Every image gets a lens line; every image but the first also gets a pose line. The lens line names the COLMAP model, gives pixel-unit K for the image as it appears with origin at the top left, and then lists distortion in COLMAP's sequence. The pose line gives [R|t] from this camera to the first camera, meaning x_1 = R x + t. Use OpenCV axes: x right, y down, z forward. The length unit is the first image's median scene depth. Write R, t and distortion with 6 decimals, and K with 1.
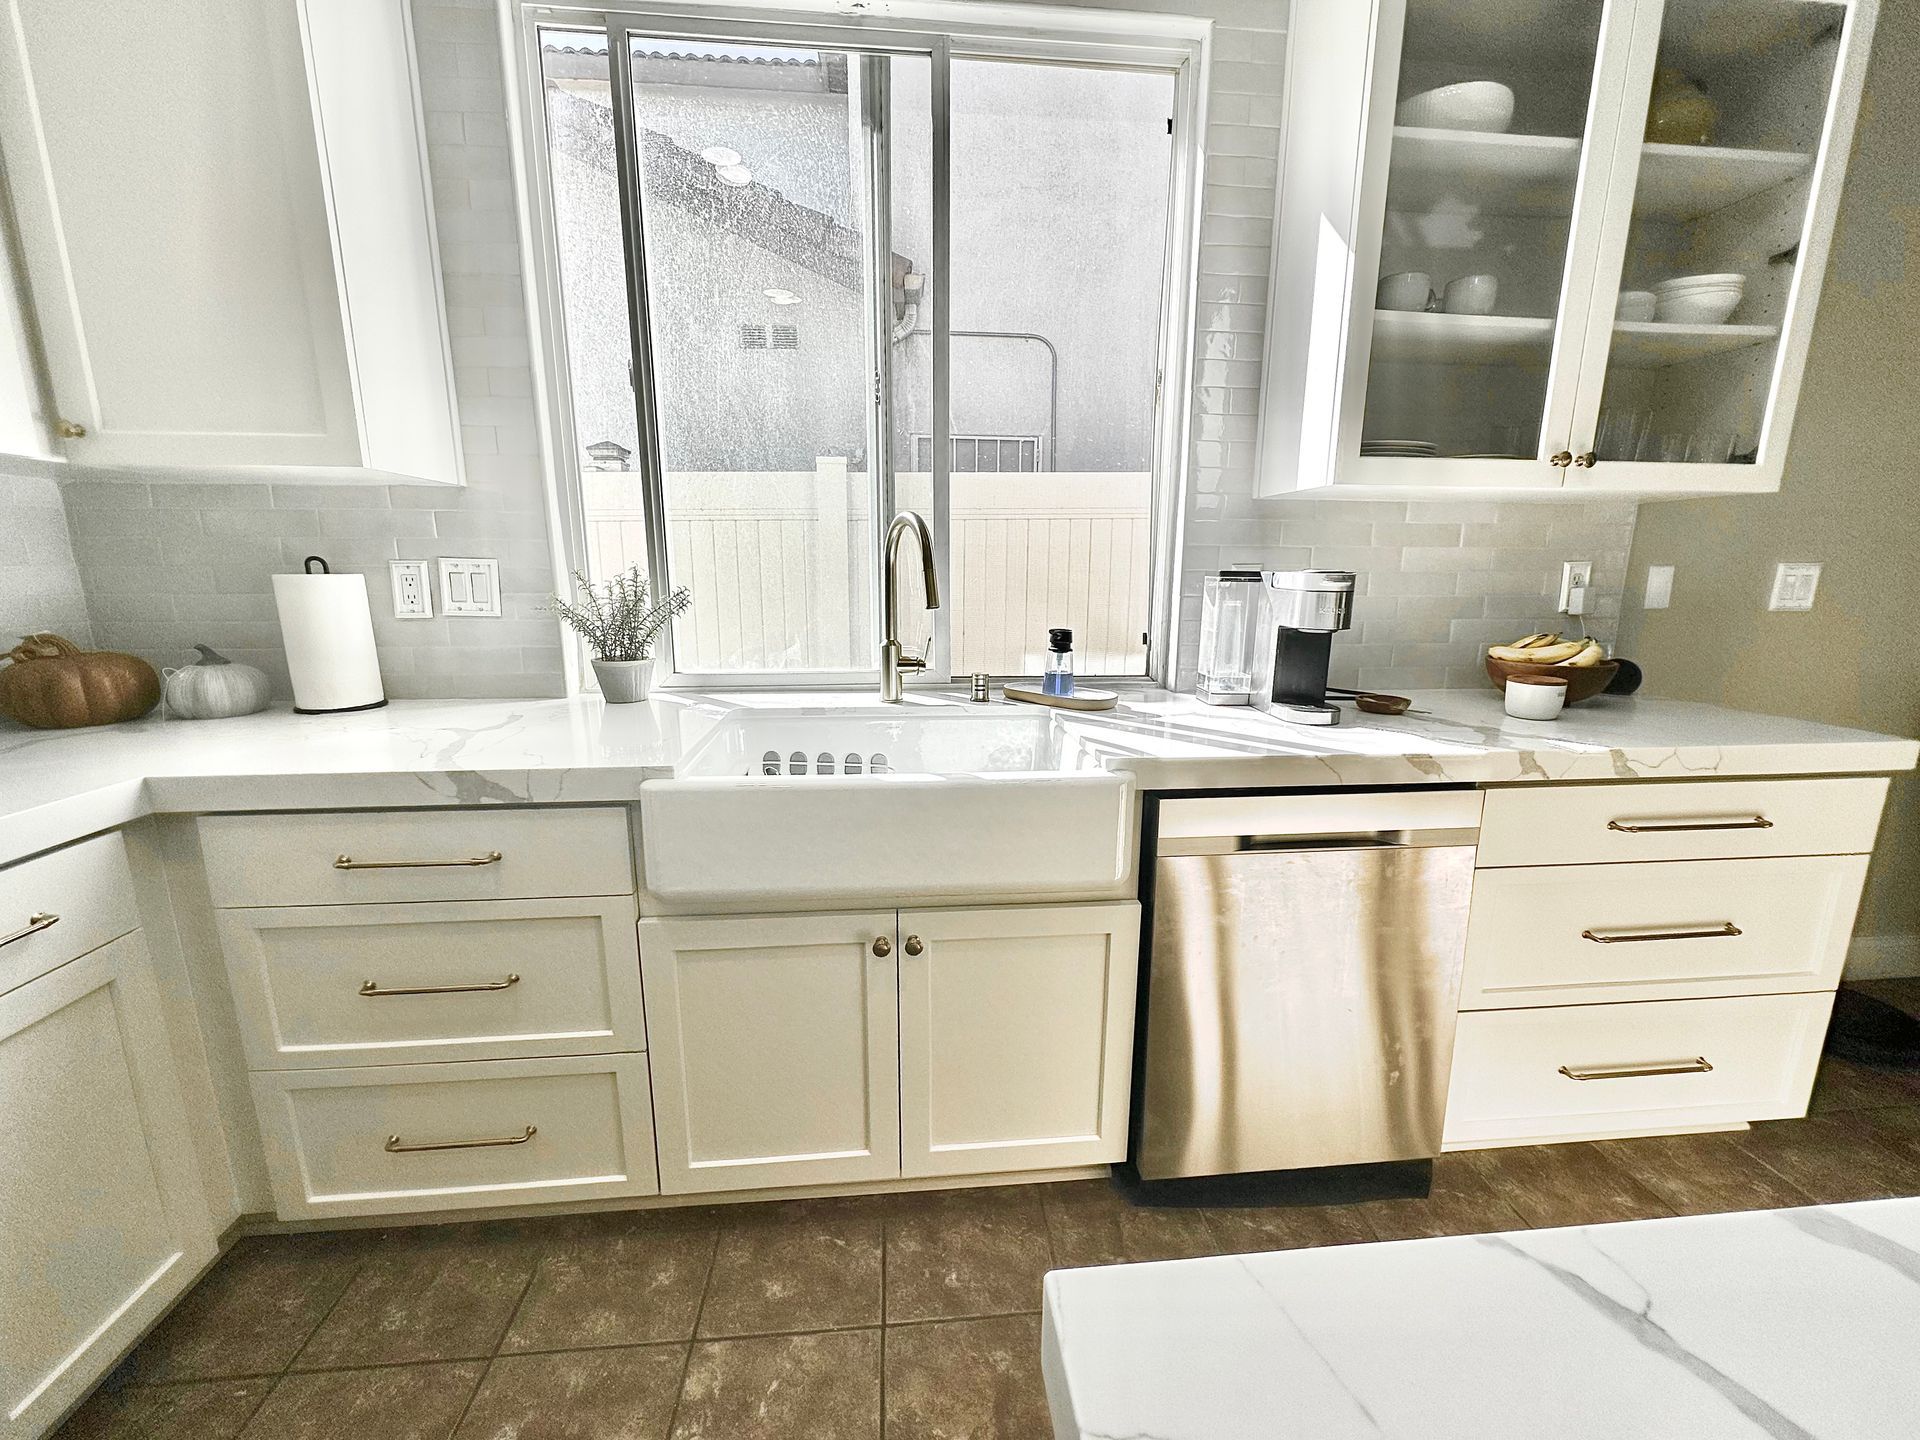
lens RADIAL K [[768.4, 0, 959.7], [0, 768.4, 715.8], [0, 0, 1]] dist [-0.001523, 0.000033]
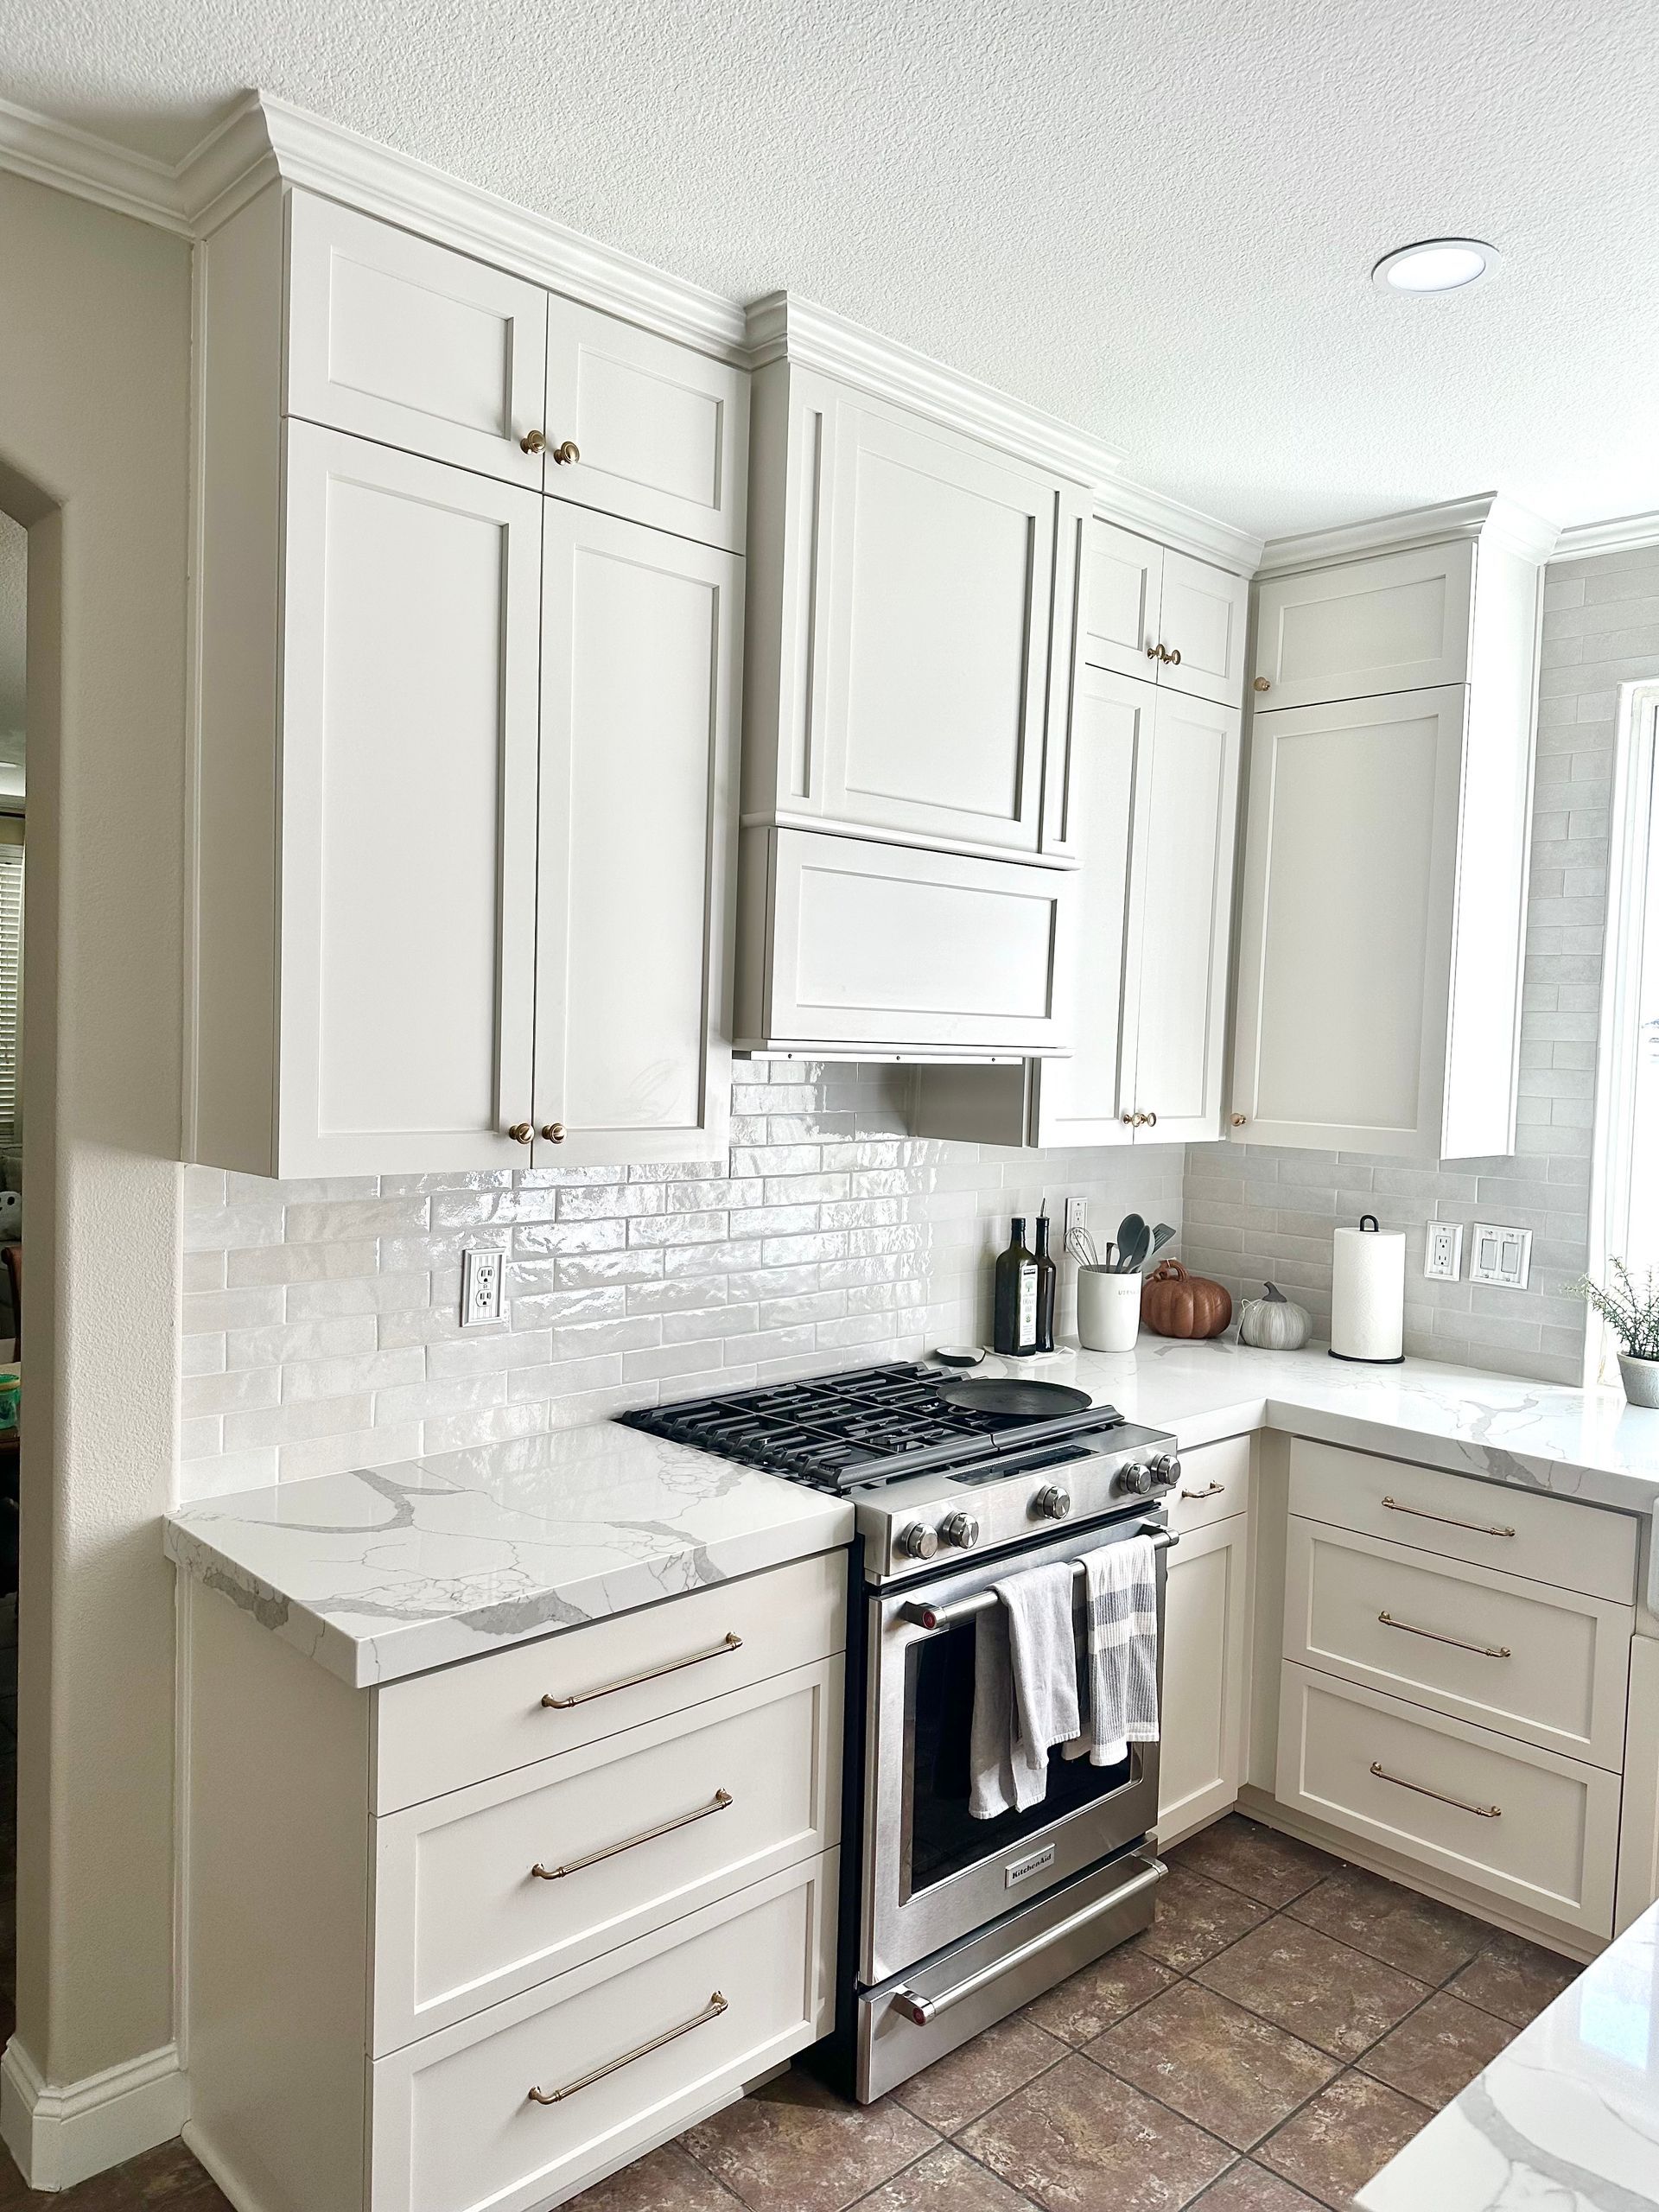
lens RADIAL K [[1574.7, 0, 816.0], [0, 1574.7, 1110.7], [0, 0, 1]] dist [0.004754, -0.007561]
pose [[0.615687, 0.056746, -0.785945, 0.417903], [-0.185063, 0.979920, -0.074222, -0.045926], [0.765951, 0.191147, 0.613825, -1.005538]]
